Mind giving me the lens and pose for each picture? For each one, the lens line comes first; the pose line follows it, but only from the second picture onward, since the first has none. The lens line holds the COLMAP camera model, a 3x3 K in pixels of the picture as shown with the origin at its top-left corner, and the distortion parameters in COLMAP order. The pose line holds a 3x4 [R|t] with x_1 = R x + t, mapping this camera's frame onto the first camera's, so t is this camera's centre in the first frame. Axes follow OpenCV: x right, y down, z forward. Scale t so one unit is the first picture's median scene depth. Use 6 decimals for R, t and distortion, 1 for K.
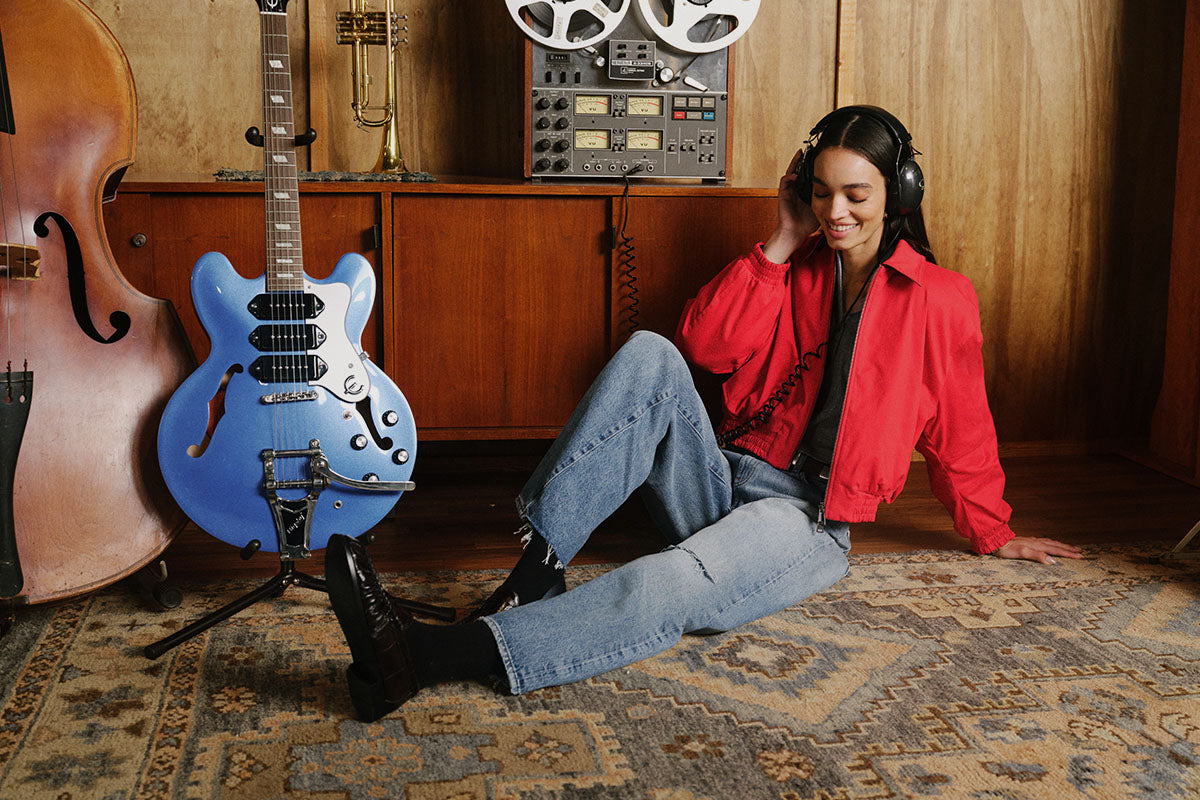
lens RADIAL K [[1386.5, 0, 601.1], [0, 1386.5, 351.3], [0, 0, 1]] dist [-0.023830, -0.001078]
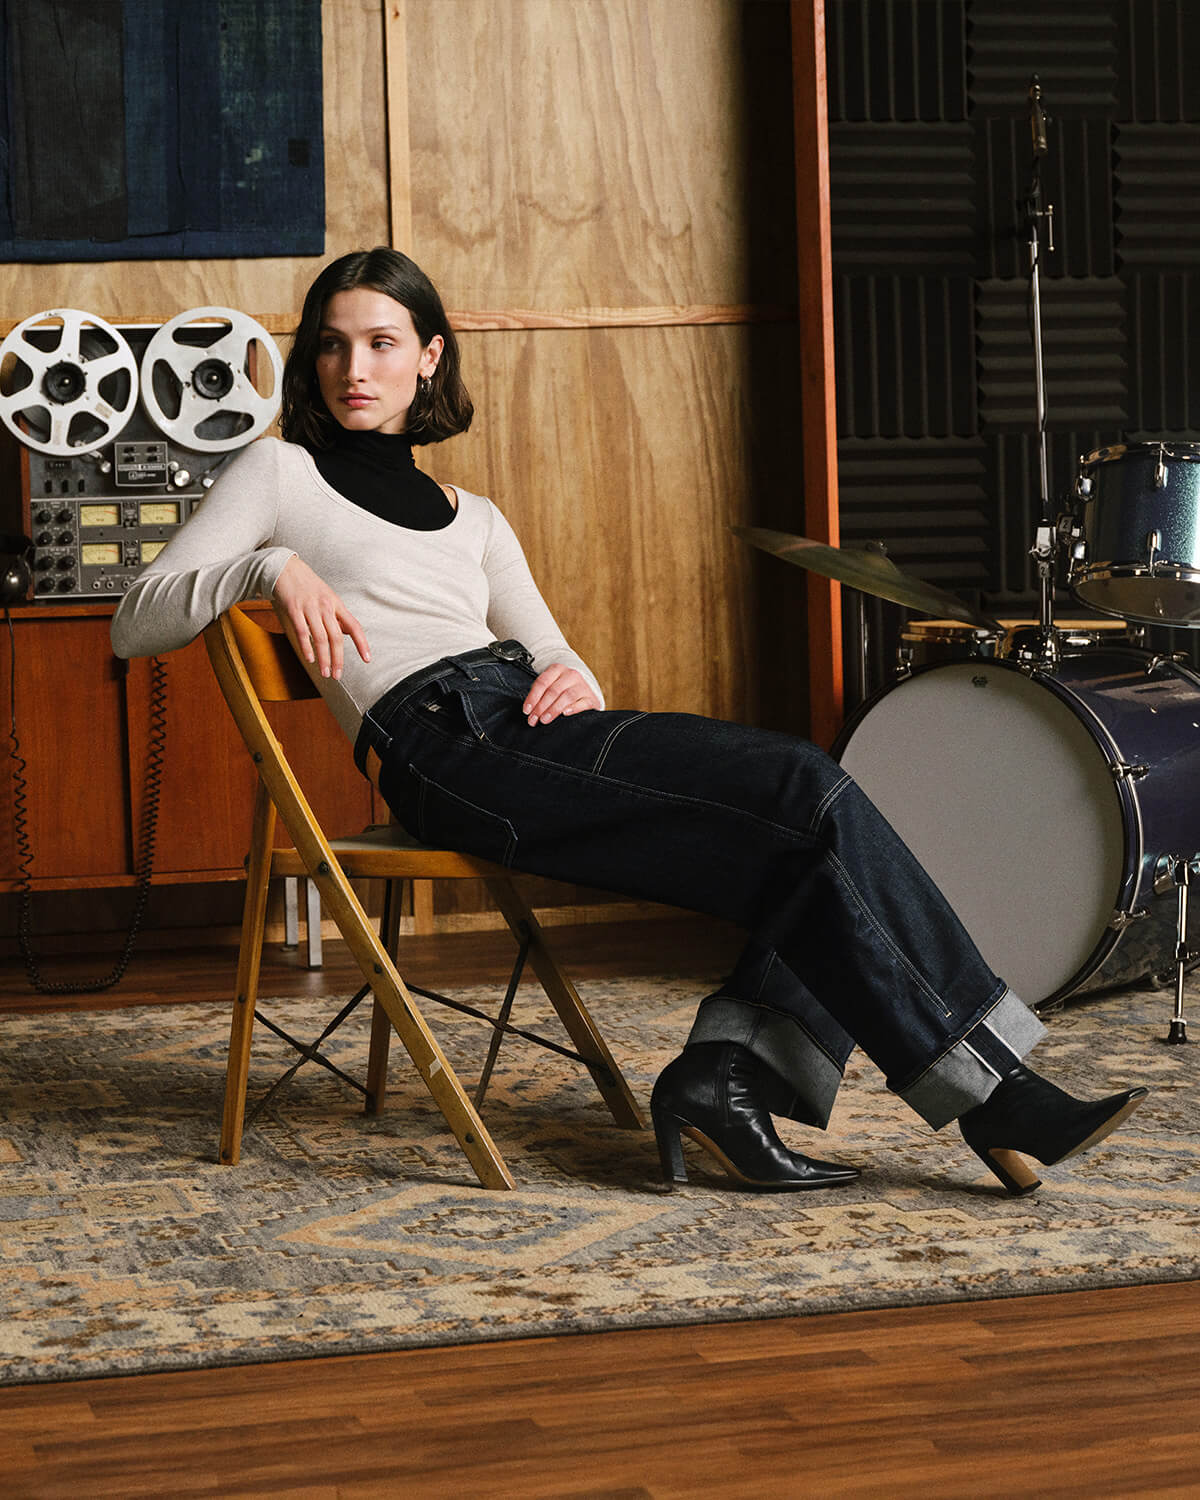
lens RADIAL K [[3378.7, 0, 395.3], [0, 3378.7, 752.1], [0, 0, 1]] dist [-0.036384, 0.011278]
pose [[0.998224, -0.047616, 0.035801, 0.097688], [0.050473, 0.995215, -0.083667, 0.162969], [-0.031646, 0.085325, 0.995850, -1.142928]]
